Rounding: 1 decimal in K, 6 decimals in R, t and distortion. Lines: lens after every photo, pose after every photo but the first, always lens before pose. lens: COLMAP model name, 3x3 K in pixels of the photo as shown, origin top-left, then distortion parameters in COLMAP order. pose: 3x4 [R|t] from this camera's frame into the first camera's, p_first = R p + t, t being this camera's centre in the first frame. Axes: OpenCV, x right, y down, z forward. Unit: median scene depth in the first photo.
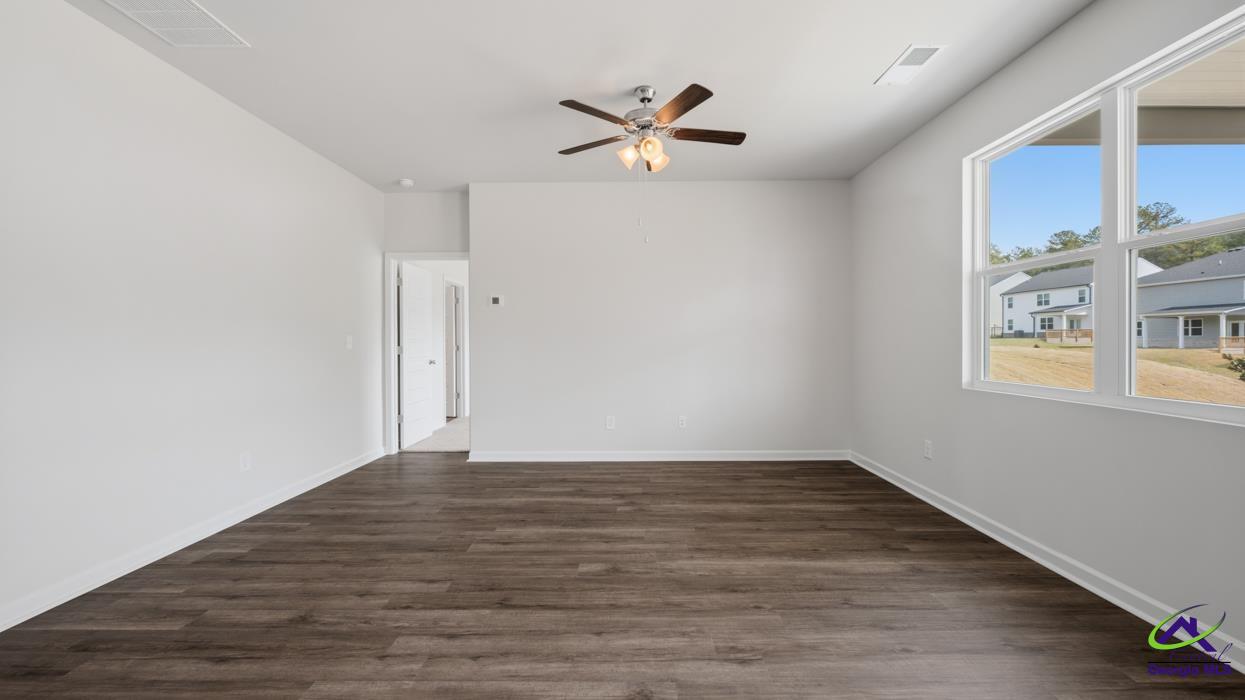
lens RADIAL K [[491.2, 0, 623.8], [0, 491.2, 342.8], [0, 0, 1]] dist [-0.001509, -0.000439]
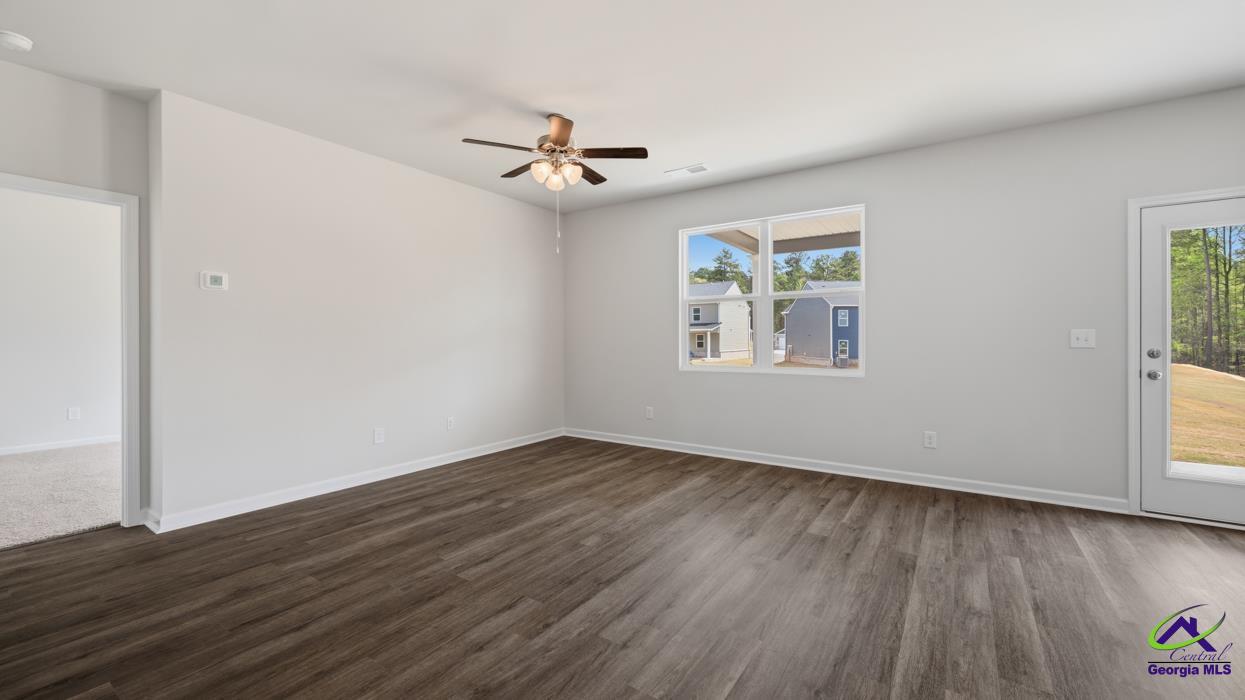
lens RADIAL K [[491.2, 0, 625.9], [0, 491.2, 341.0], [0, 0, 1]] dist [-0.001509, -0.000439]
pose [[0.556472, 0.002407, 0.830863, -0.876933], [0.001983, 0.999989, -0.004225, 0.000554], [-0.830864, 0.003998, 0.556462, 0.271529]]
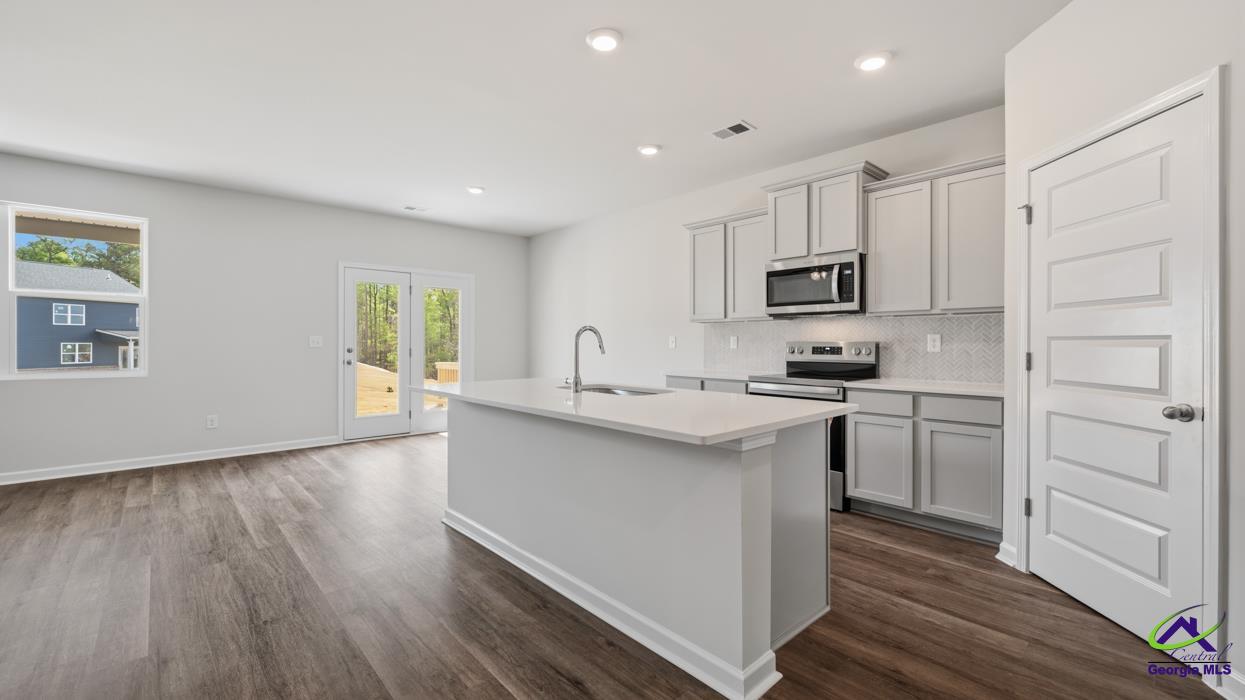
lens RADIAL K [[492.6, 0, 620.4], [0, 492.6, 343.4], [0, 0, 1]] dist [-0.002505, -0.000377]
pose [[-0.688243, 0.003094, 0.725473, -1.539876], [0.005300, 0.999986, 0.000764, 0.002483], [-0.725461, 0.004370, -0.688250, 0.487007]]
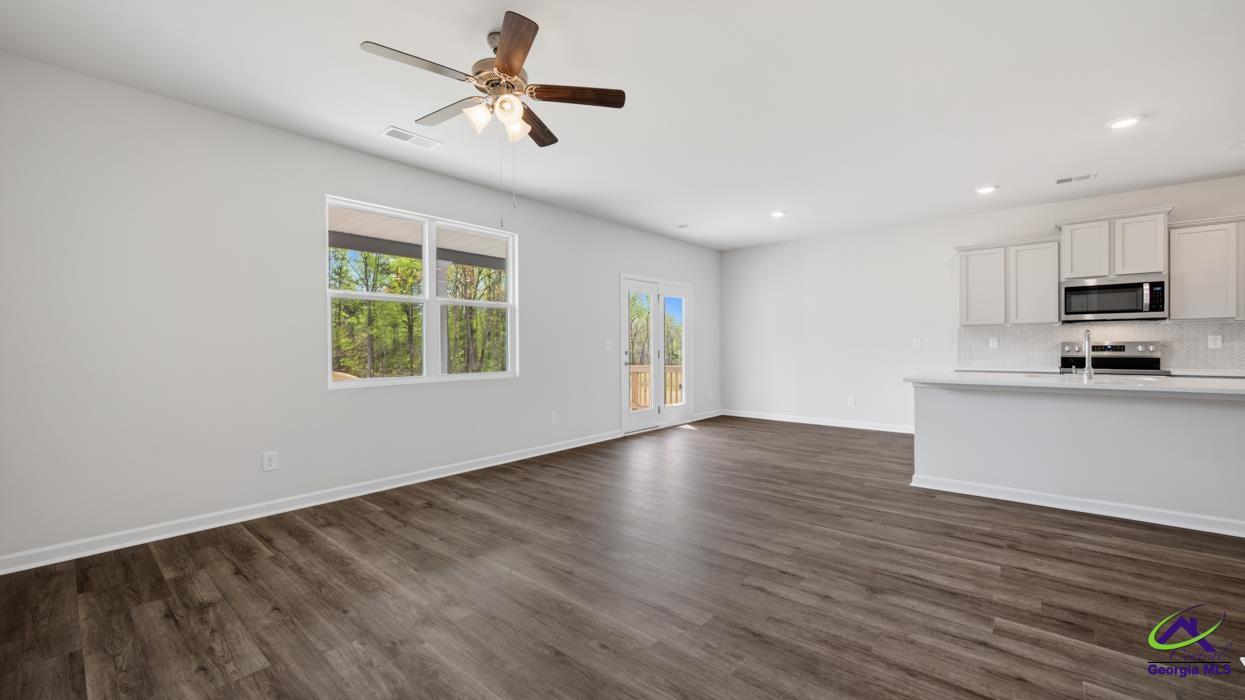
lens RADIAL K [[492.6, 0, 618.4], [0, 492.6, 338.8], [0, 0, 1]] dist [-0.002505, -0.000377]
pose [[-0.758806, 0.020821, 0.650984, -0.708944], [0.013441, 0.999777, -0.016309, -0.003700], [-0.651178, -0.003625, -0.758917, 1.658551]]
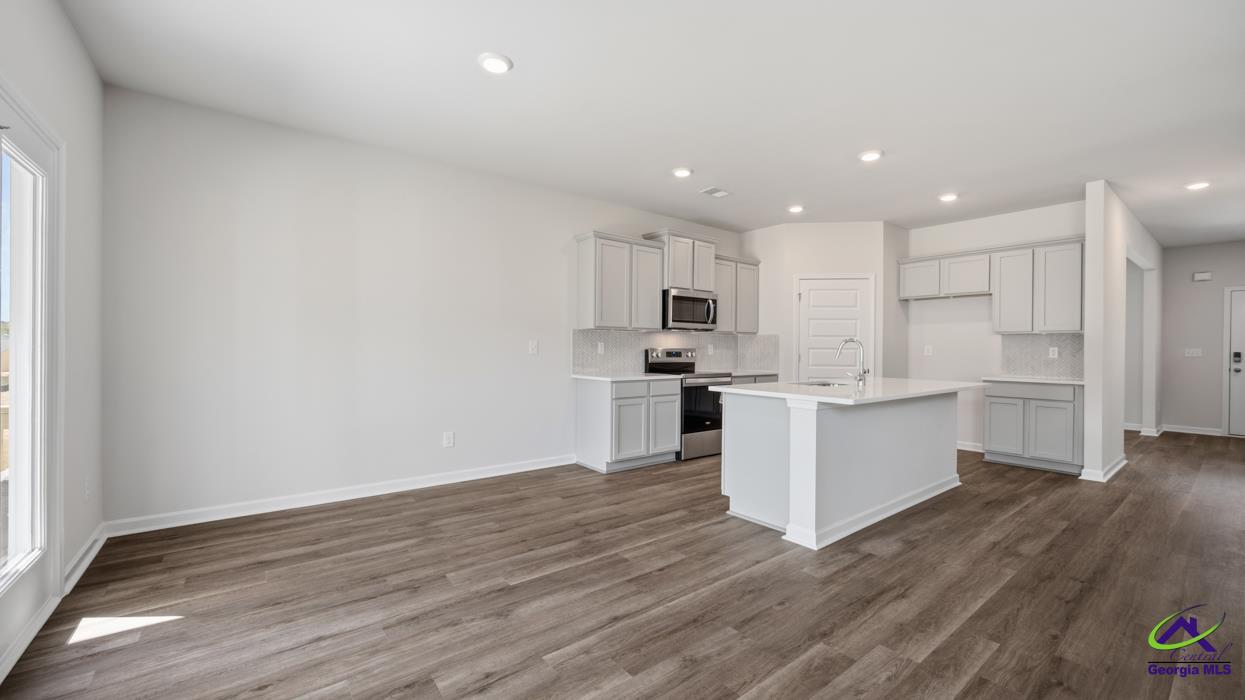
lens RADIAL K [[491.2, 0, 625.6], [0, 491.2, 344.0], [0, 0, 1]] dist [-0.001509, -0.000439]
pose [[-0.784578, -0.008014, -0.619978, 0.546250], [-0.005781, 0.999968, -0.005610, -0.004068], [0.620003, -0.000818, -0.784599, 0.552829]]
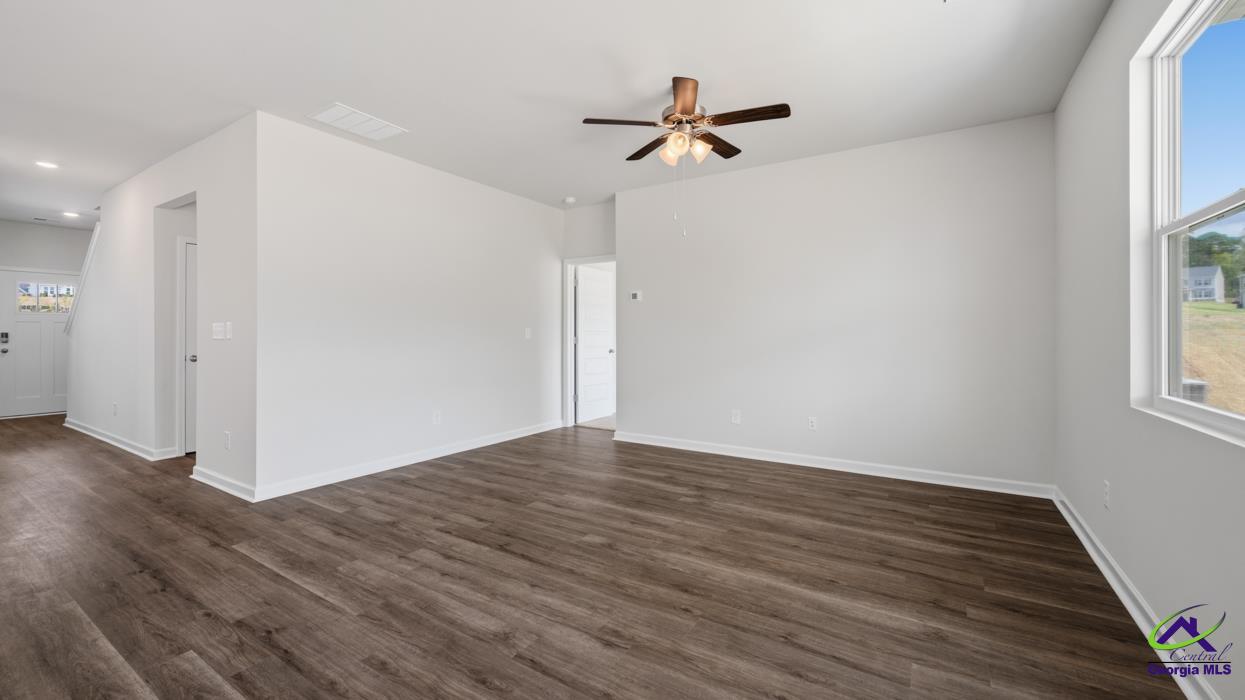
lens RADIAL K [[491.2, 0, 624.8], [0, 491.2, 338.9], [0, 0, 1]] dist [-0.001509, -0.000439]
pose [[0.851112, 0.010134, -0.524886, 0.516338], [-0.004961, 0.999924, 0.011261, -0.005955], [0.524960, -0.006980, 0.851098, 0.087399]]
